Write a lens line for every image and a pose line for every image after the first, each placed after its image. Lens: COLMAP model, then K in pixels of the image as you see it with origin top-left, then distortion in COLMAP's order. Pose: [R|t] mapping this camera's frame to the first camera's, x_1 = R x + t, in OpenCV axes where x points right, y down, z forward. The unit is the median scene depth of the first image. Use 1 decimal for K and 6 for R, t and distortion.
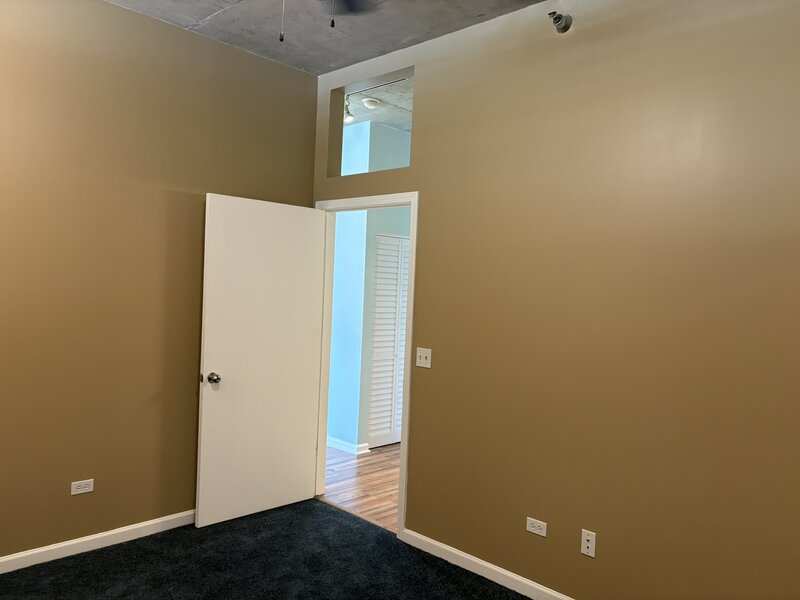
lens RADIAL K [[609.9, 0, 402.5], [0, 609.9, 301.3], [0, 0, 1]] dist [0.071020, -0.072472]
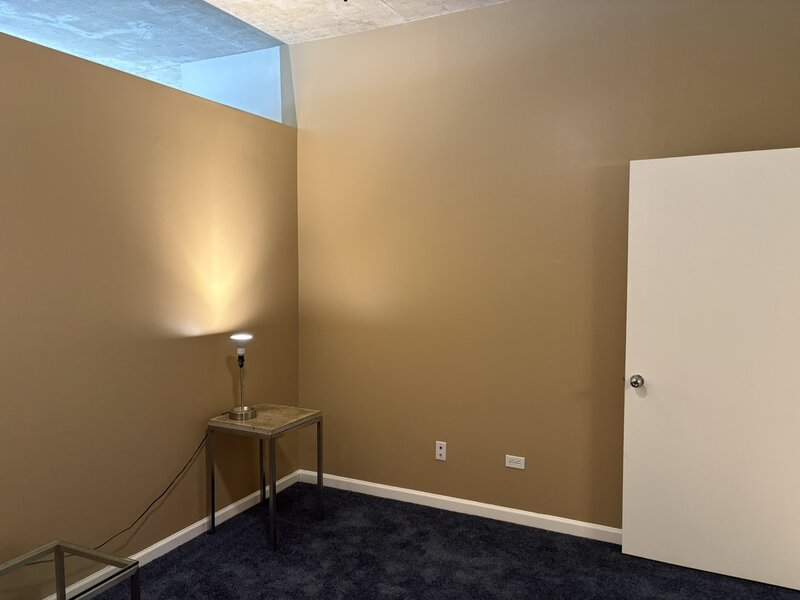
lens RADIAL K [[609.9, 0, 402.5], [0, 609.9, 301.3], [0, 0, 1]] dist [0.071020, -0.072472]
pose [[0.303814, 0.015129, -0.952611, 0.395968], [-0.013439, 0.999842, 0.011593, 0.010718], [0.952636, 0.009280, 0.303970, 0.445942]]
